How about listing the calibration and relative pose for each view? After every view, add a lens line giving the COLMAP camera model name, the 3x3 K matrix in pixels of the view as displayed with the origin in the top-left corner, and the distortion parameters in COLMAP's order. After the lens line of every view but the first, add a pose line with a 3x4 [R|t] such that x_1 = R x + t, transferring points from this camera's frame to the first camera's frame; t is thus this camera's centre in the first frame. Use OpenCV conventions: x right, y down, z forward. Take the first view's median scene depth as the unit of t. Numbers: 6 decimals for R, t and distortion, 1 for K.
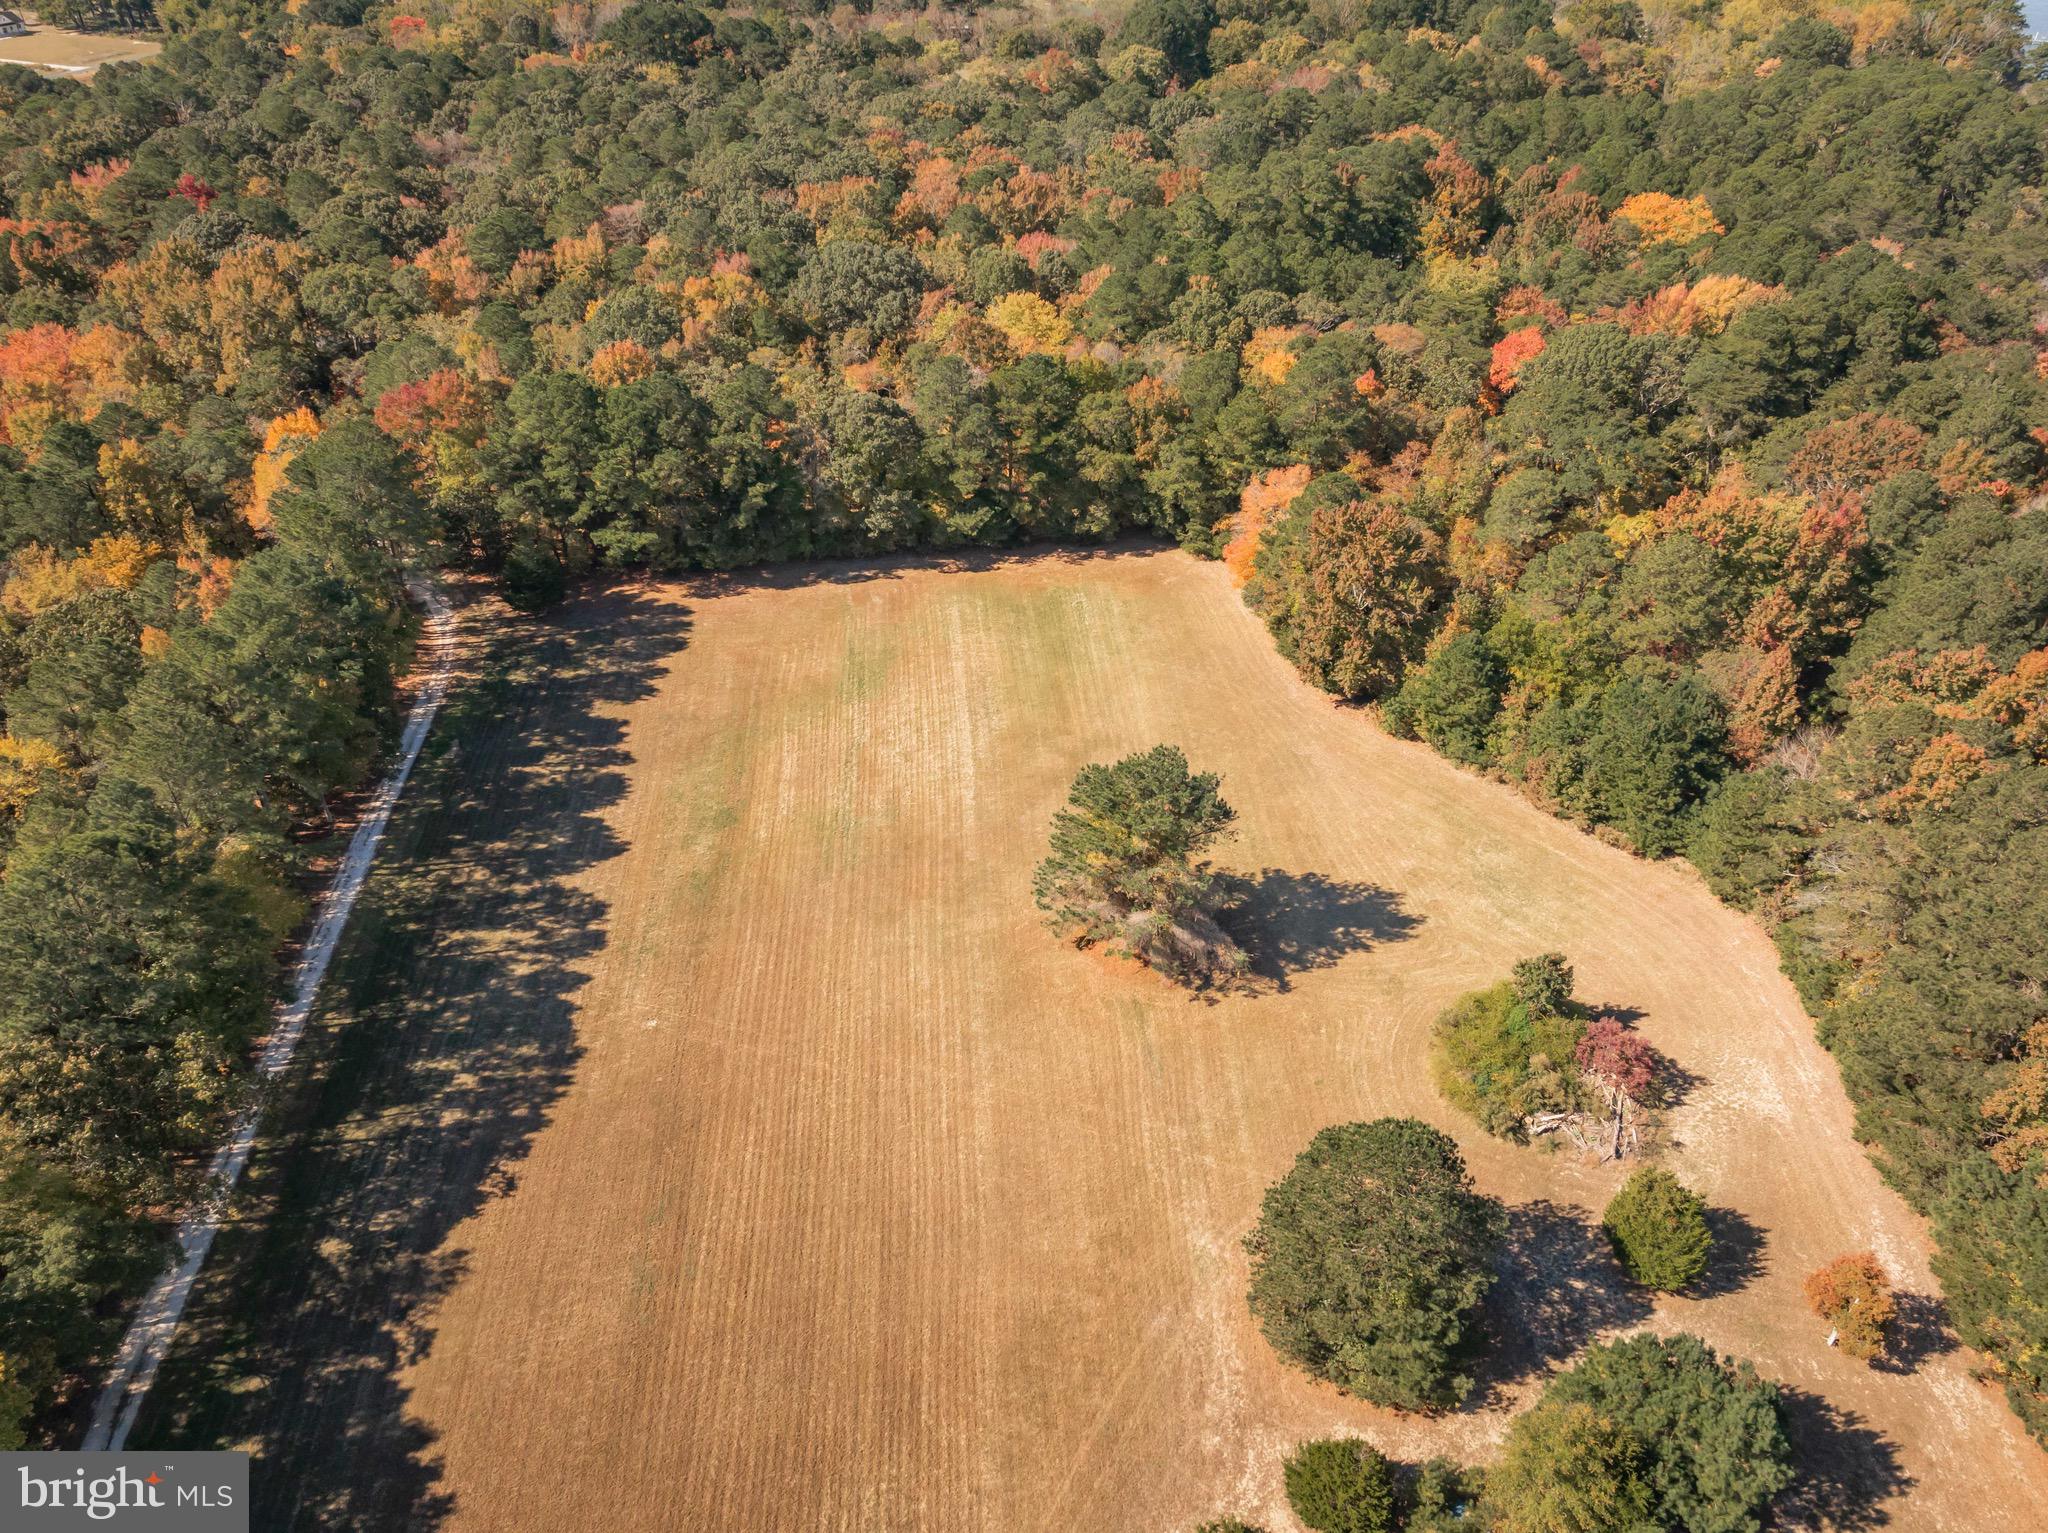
lens RADIAL K [[1437.4, 0, 1029.7], [0, 1437.4, 769.2], [0, 0, 1]] dist [-0.037815, 0.024741]
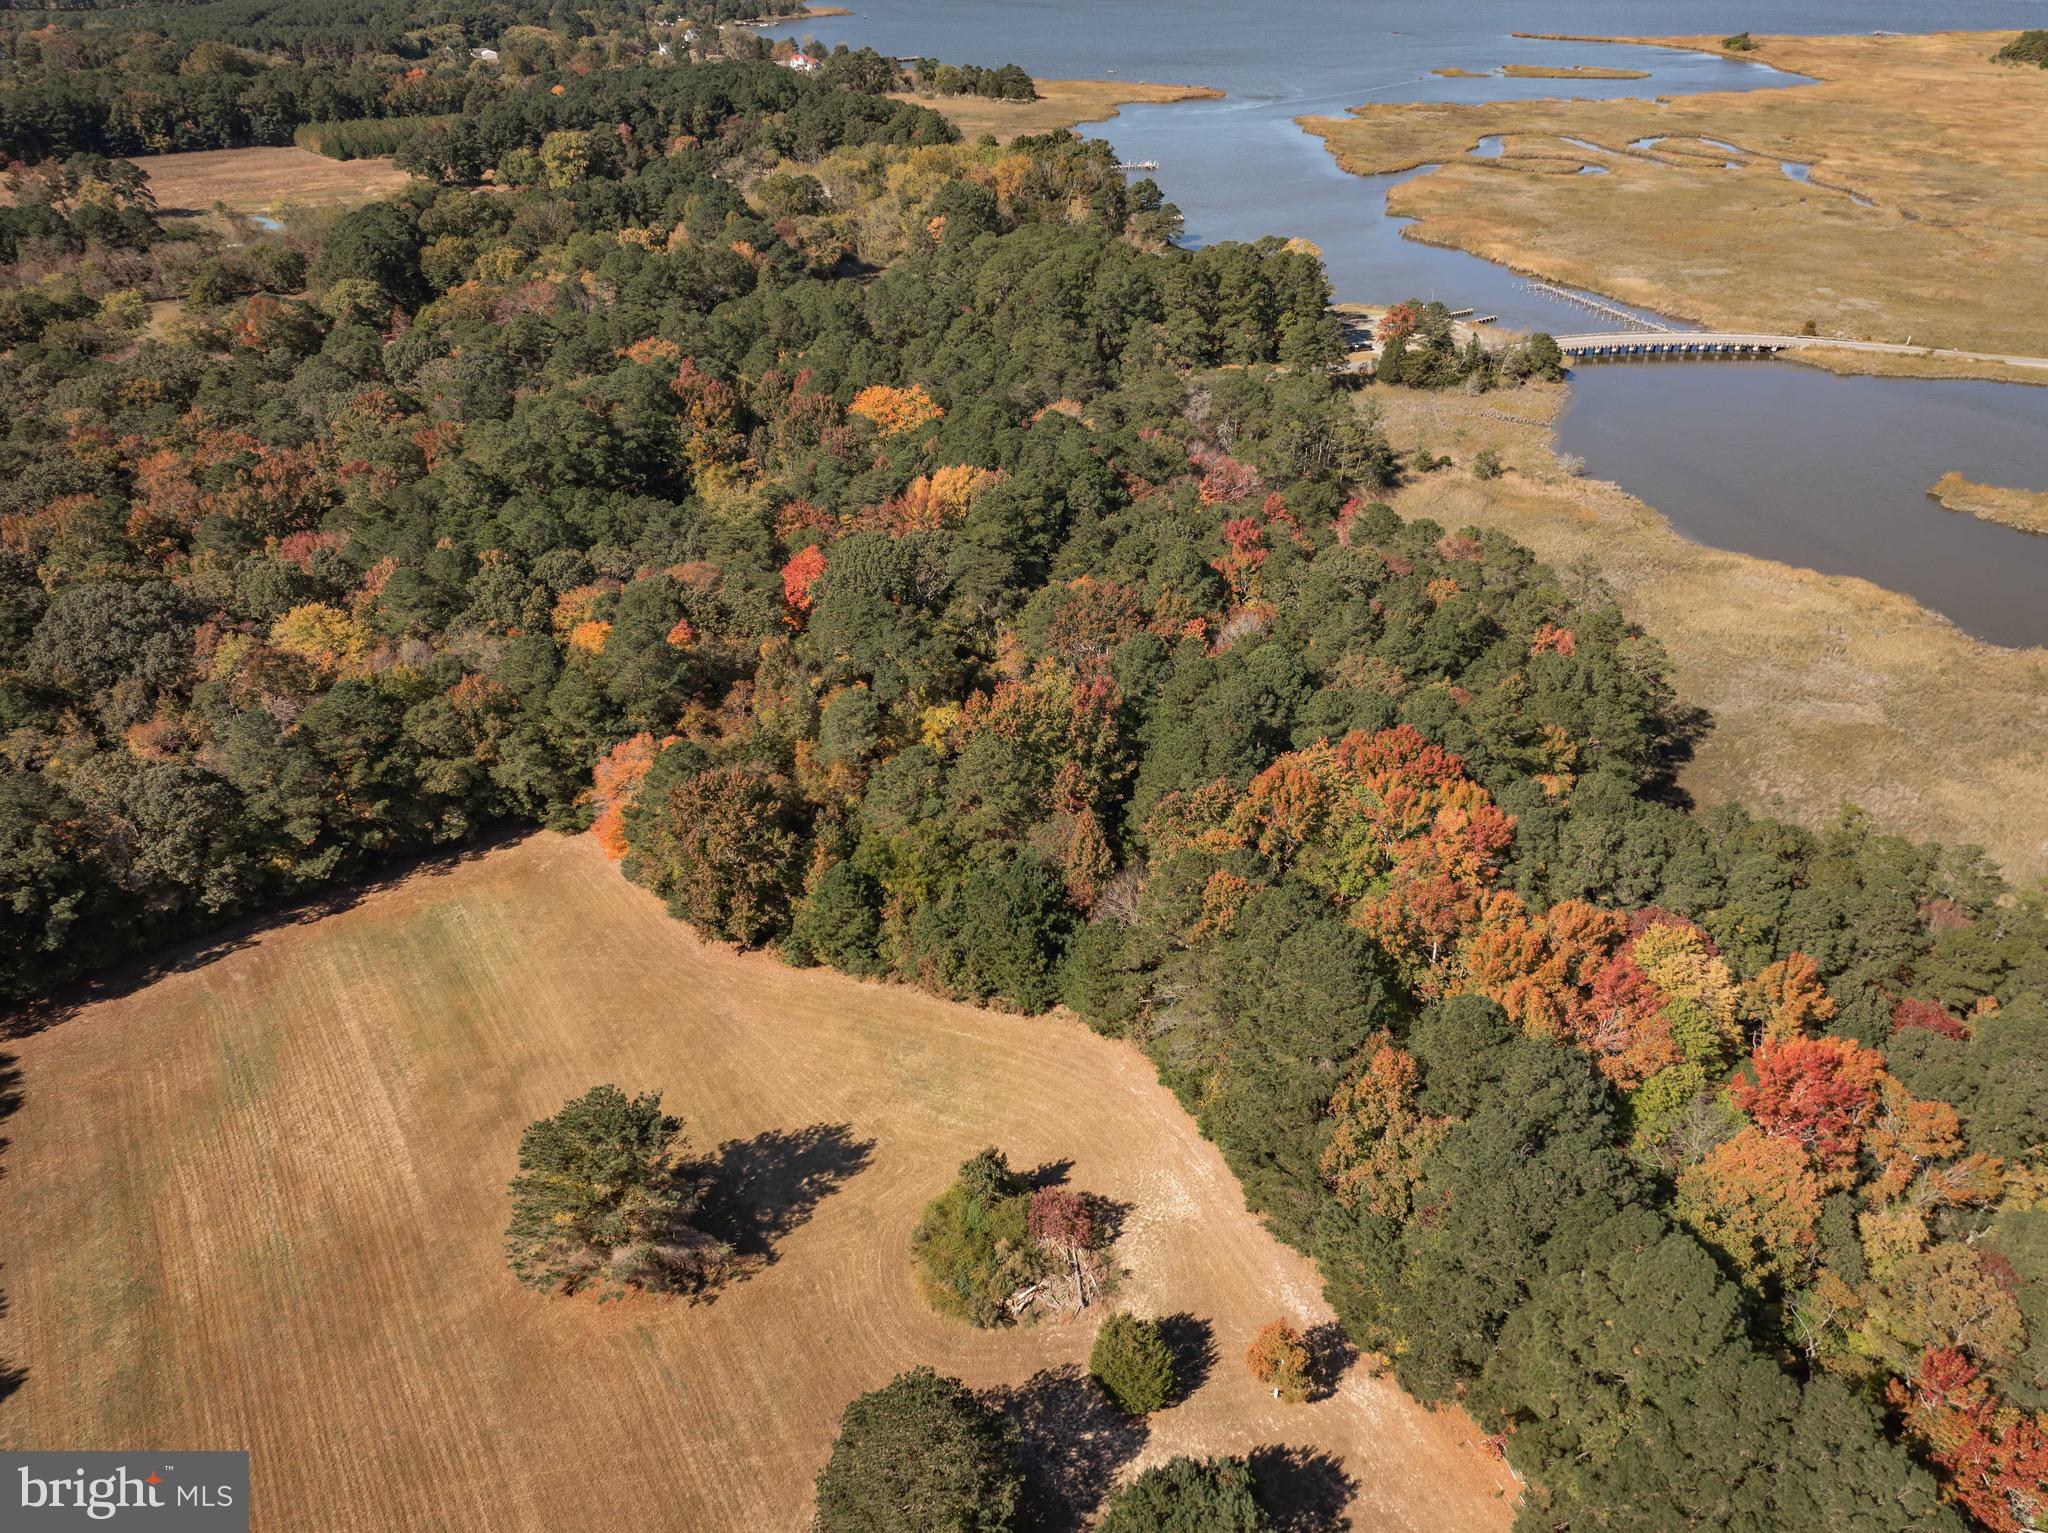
lens RADIAL K [[1437.4, 0, 1029.7], [0, 1437.4, 769.2], [0, 0, 1]] dist [-0.037815, 0.024741]
pose [[0.875985, -0.254550, 0.409701, 0.000347], [0.282525, 0.959226, -0.008095, -0.096837], [-0.390935, 0.122842, 0.912184, -0.070263]]
